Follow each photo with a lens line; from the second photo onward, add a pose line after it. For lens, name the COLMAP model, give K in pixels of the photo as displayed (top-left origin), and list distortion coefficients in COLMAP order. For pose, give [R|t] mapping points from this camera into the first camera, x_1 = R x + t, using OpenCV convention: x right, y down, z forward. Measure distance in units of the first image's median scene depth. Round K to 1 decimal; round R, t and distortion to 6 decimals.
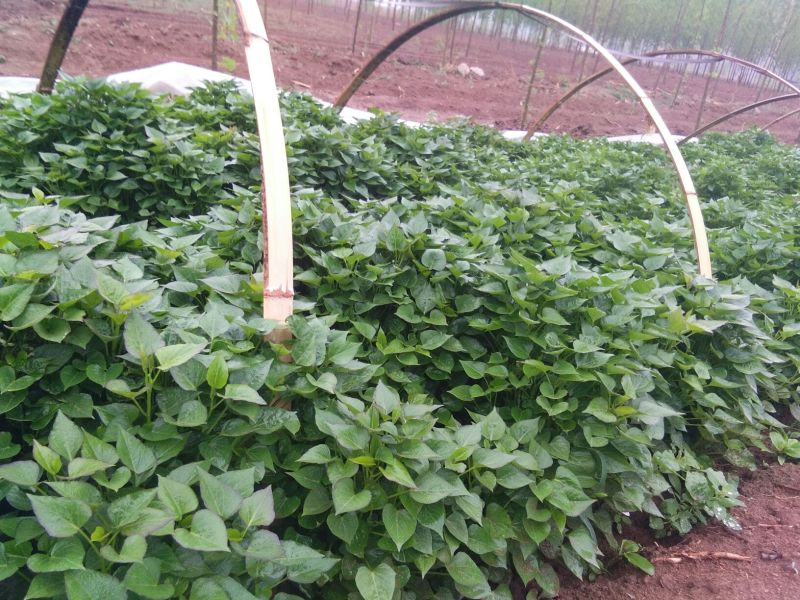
lens RADIAL K [[645.2, 0, 397.5], [0, 645.2, 307.0], [0, 0, 1]] dist [0.055131, -0.065575]
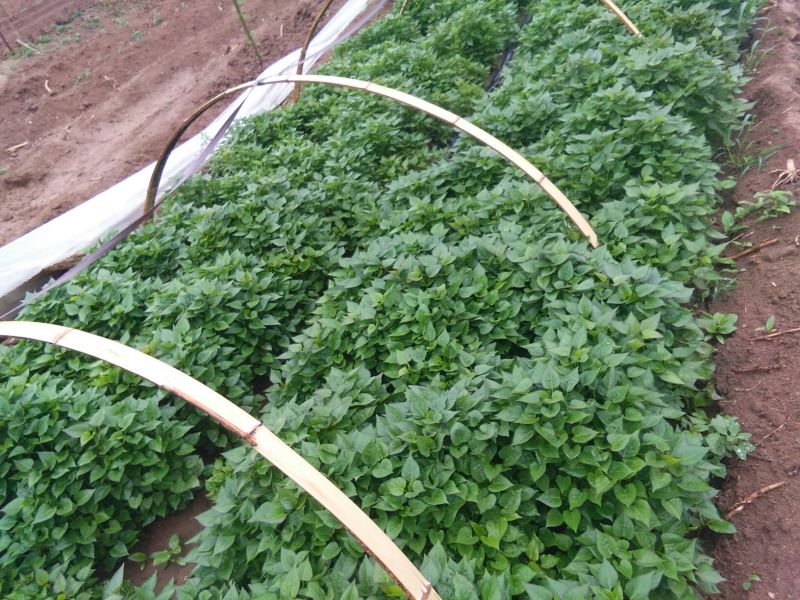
lens RADIAL K [[645.2, 0, 401.6], [0, 645.2, 305.9], [0, 0, 1]] dist [0.055131, -0.065575]
pose [[0.770579, -0.620856, 0.144036, -0.030784], [0.573017, 0.773821, 0.269911, -0.414269], [-0.279034, -0.125453, 0.952051, -0.027708]]
